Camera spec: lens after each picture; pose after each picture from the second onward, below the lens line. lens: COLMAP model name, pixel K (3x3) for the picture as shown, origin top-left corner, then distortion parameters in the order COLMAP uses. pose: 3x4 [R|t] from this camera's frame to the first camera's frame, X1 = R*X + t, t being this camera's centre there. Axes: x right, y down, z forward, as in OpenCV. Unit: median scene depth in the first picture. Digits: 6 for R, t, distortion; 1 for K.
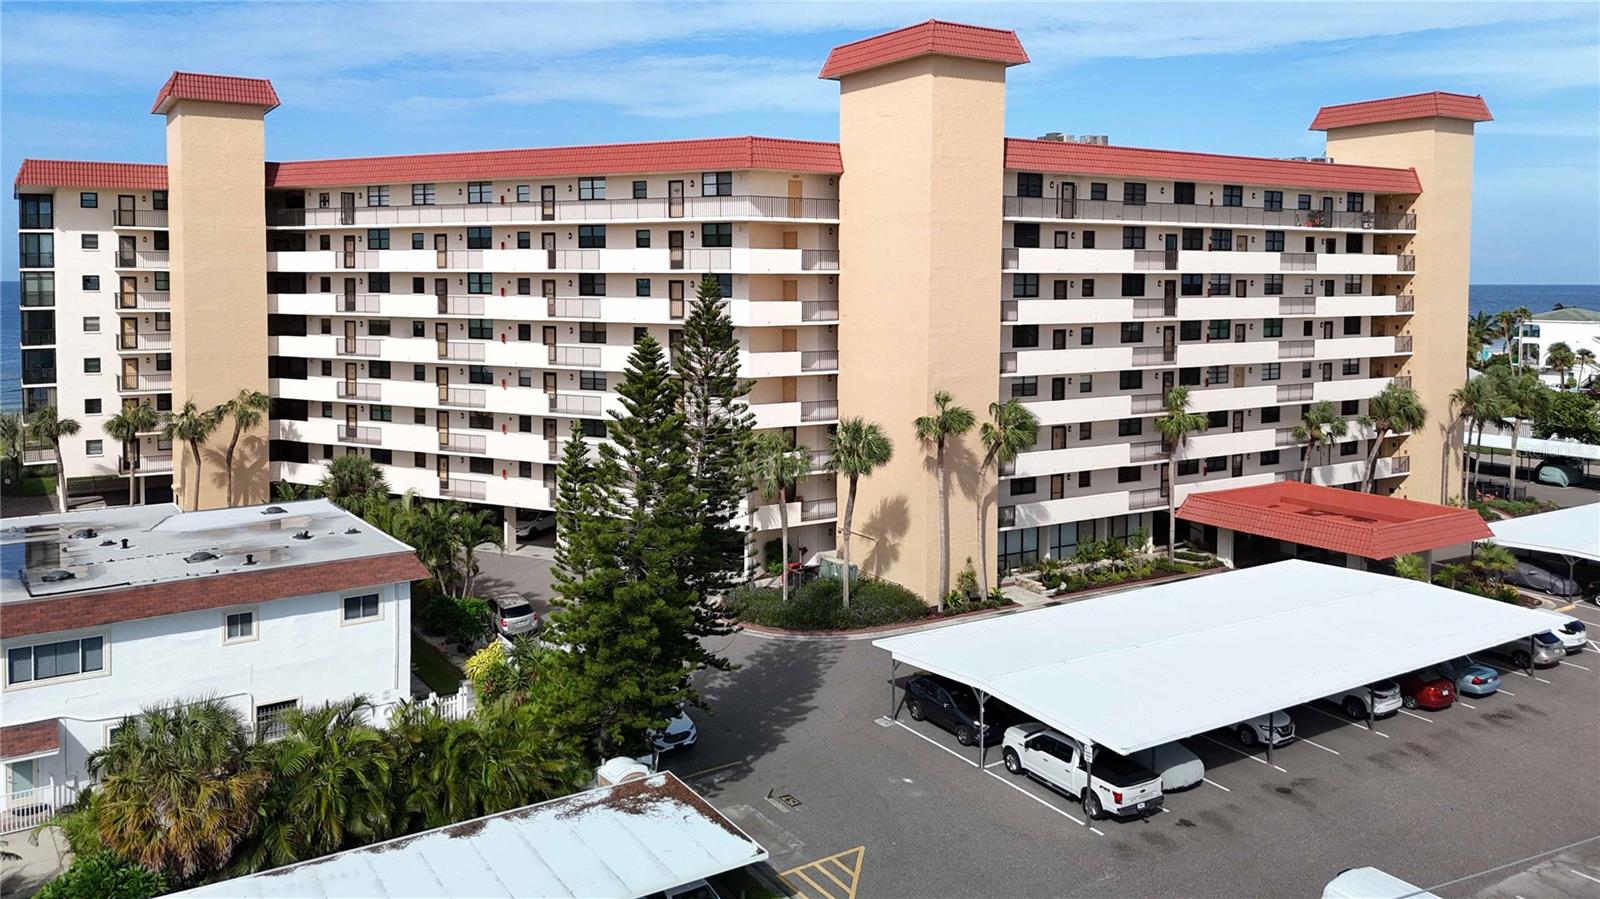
lens RADIAL K [[1200.6, 0, 799.4], [0, 1200.6, 335.7], [0, 0, 1]] dist [0.059957, -0.043653]
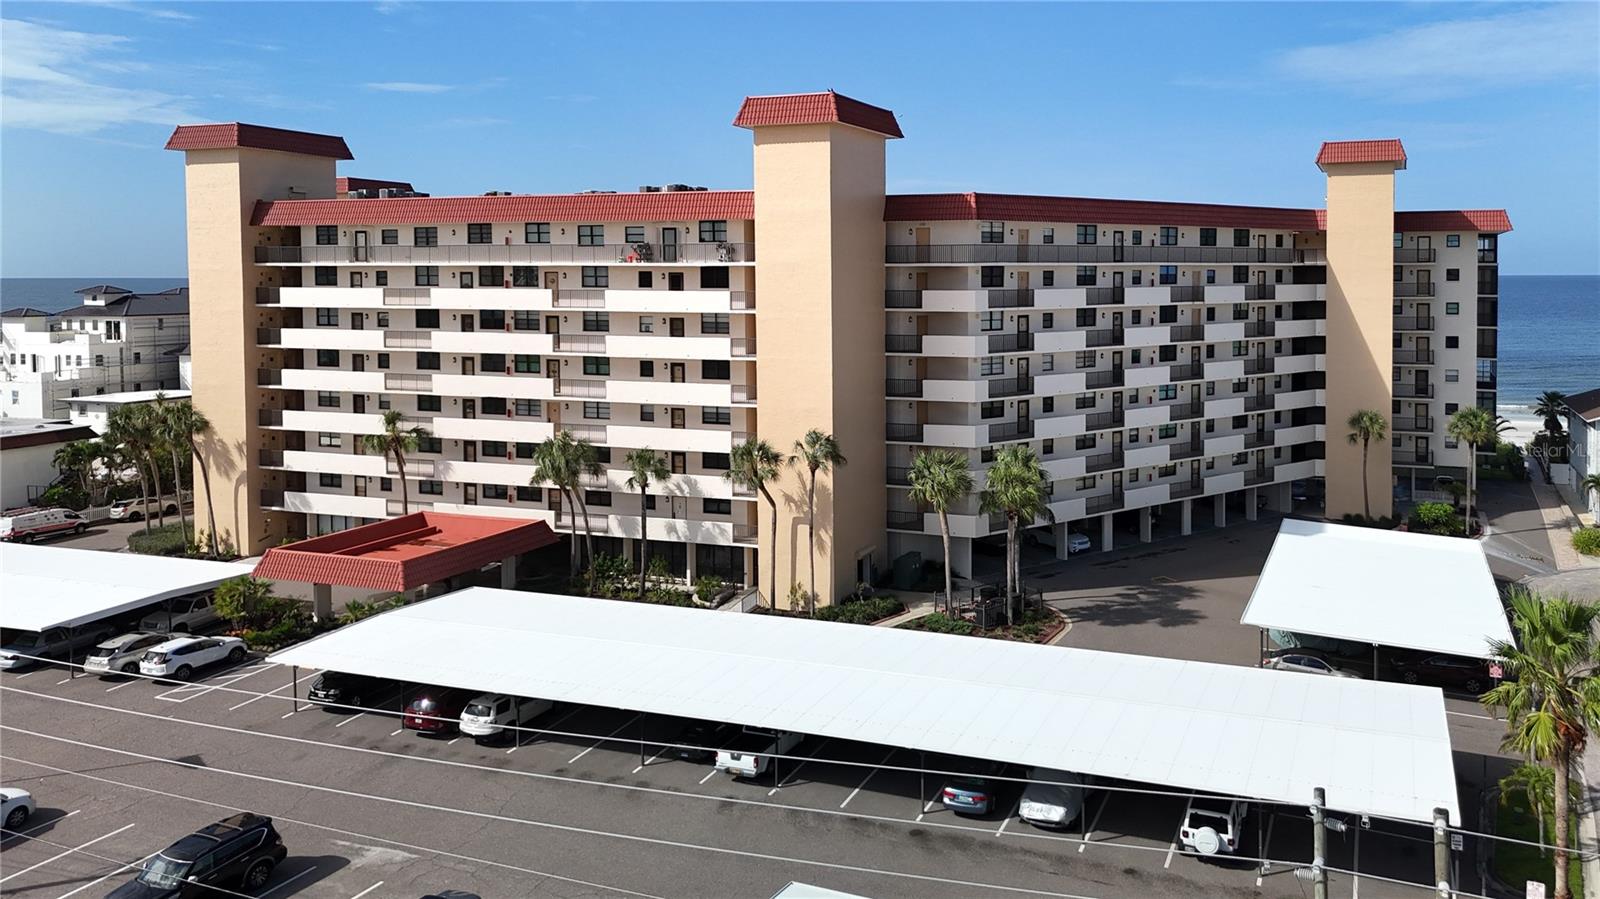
lens RADIAL K [[1224.1, 0, 925.9], [0, 1224.1, 330.1], [0, 0, 1]] dist [0.039512, -0.008797]
pose [[0.614430, 0.034605, -0.788212, 1.616612], [-0.035600, 0.999236, 0.016118, -0.073070], [0.788168, 0.018157, 0.615192, 0.737088]]
